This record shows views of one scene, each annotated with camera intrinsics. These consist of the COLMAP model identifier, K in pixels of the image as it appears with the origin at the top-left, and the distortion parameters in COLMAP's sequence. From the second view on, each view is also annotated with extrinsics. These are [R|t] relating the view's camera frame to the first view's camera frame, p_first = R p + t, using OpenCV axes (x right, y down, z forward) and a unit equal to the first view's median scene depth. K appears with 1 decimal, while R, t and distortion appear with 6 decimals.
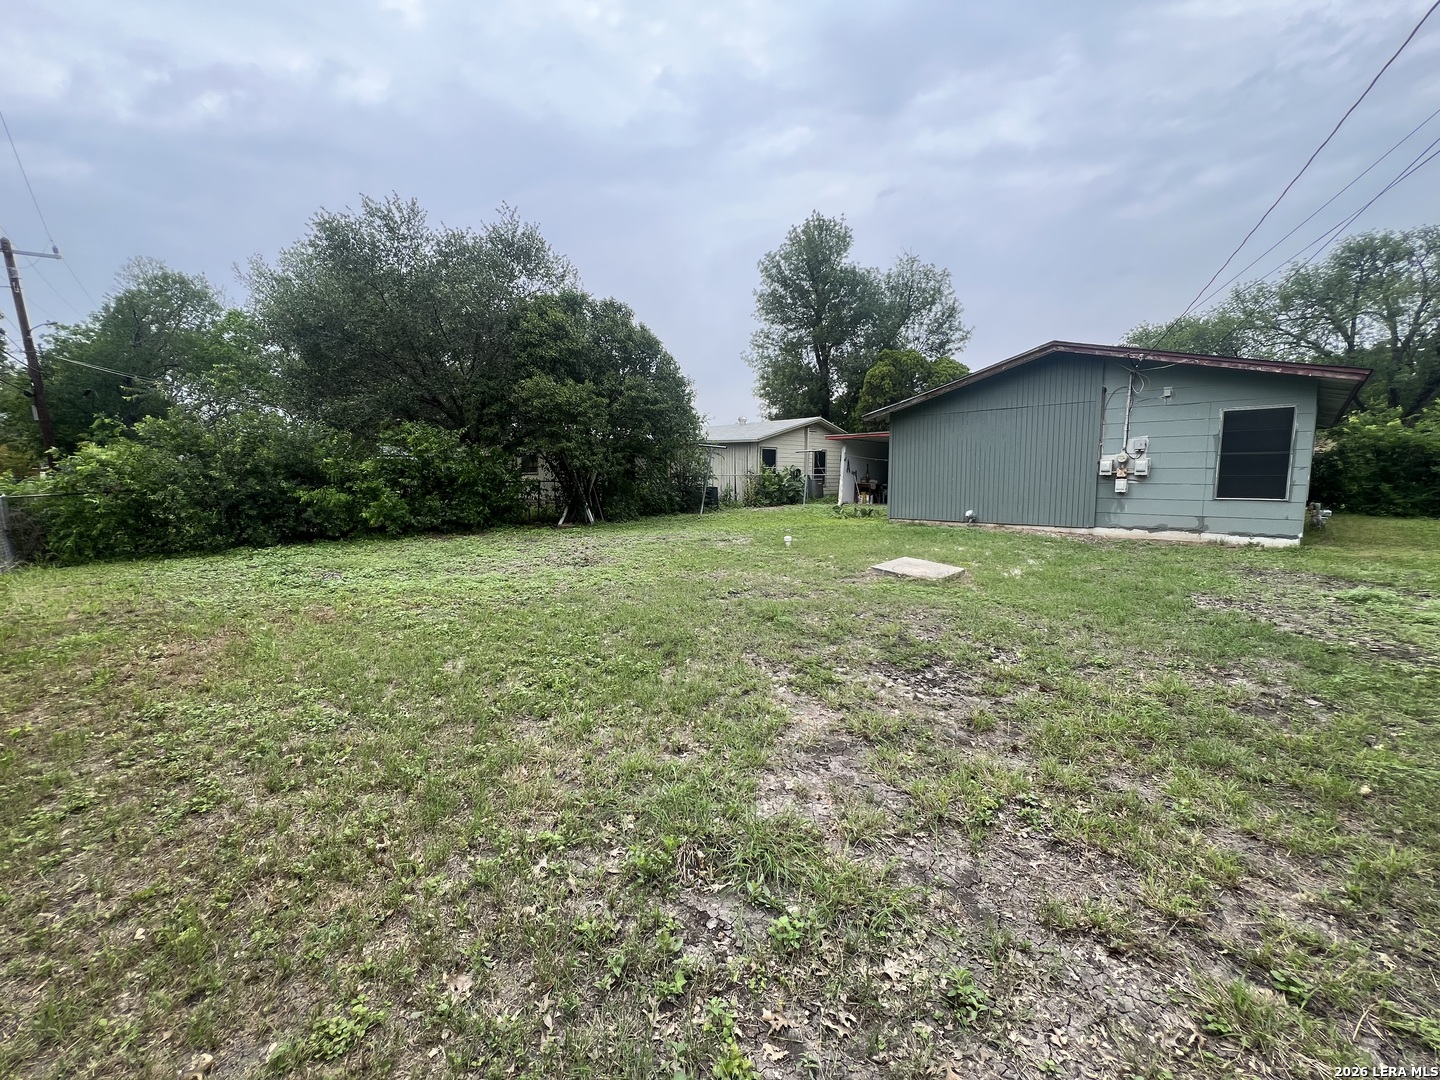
lens RADIAL K [[577.1, 0, 719.7], [0, 577.1, 536.7], [0, 0, 1]] dist [-0.003151, 0.000756]
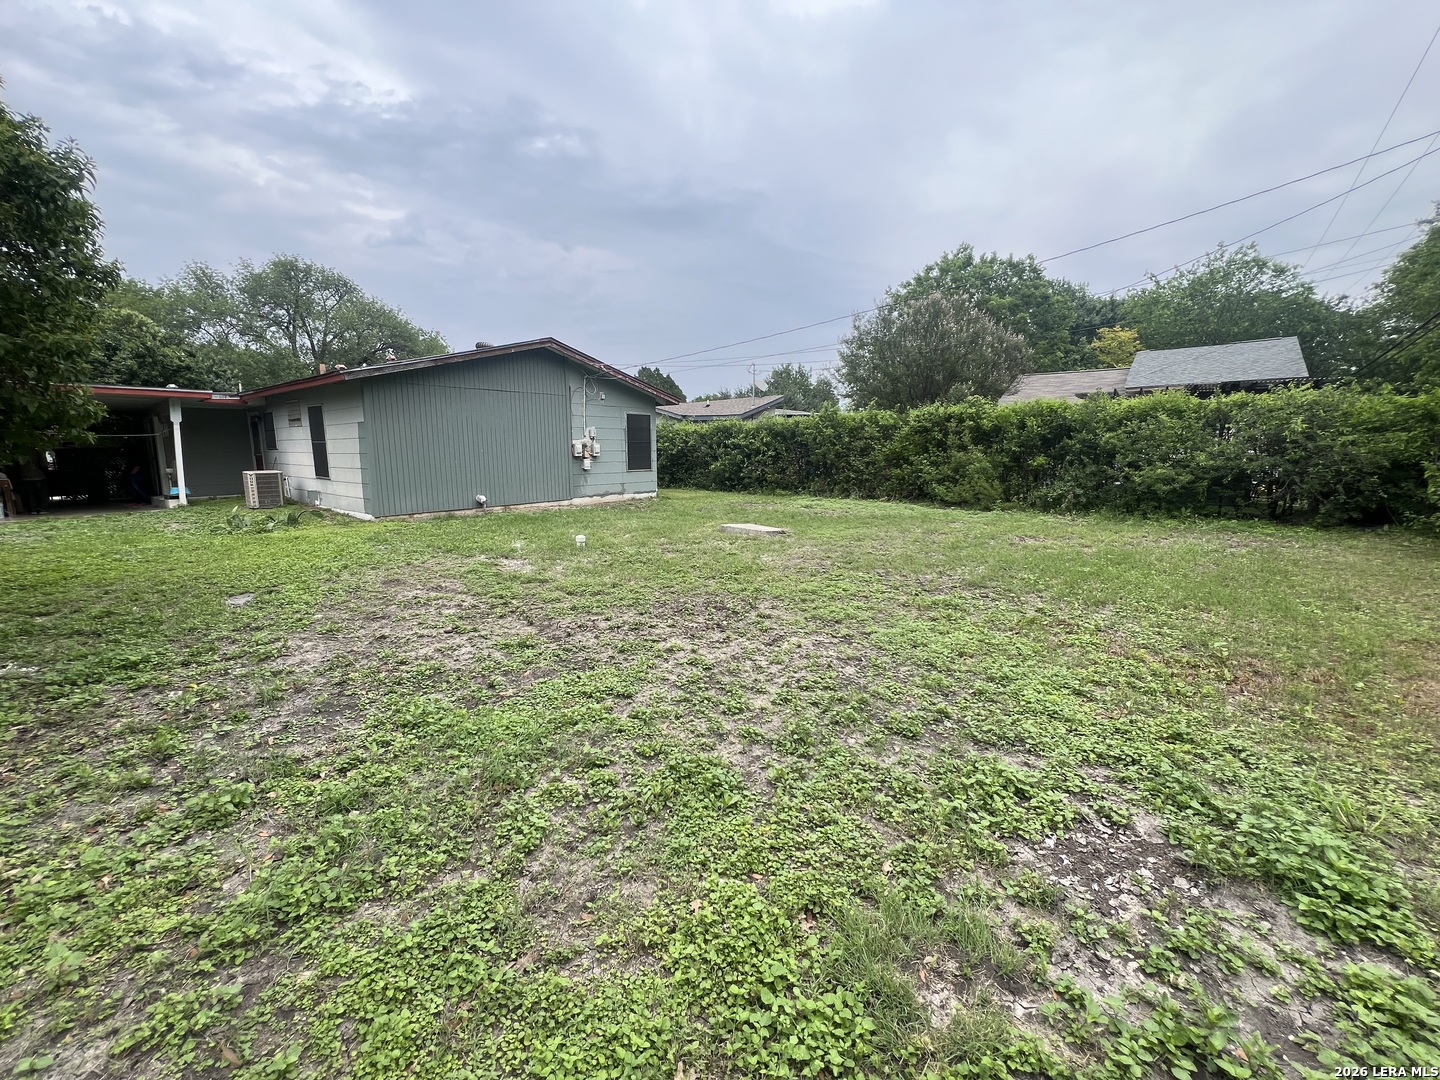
lens RADIAL K [[577.1, 0, 719.7], [0, 577.1, 536.7], [0, 0, 1]] dist [-0.003151, 0.000756]
pose [[-0.086009, -0.140355, 0.986358, -0.635818], [0.114453, 0.982081, 0.149727, -0.087877], [-0.989699, 0.125769, -0.068403, 0.809864]]
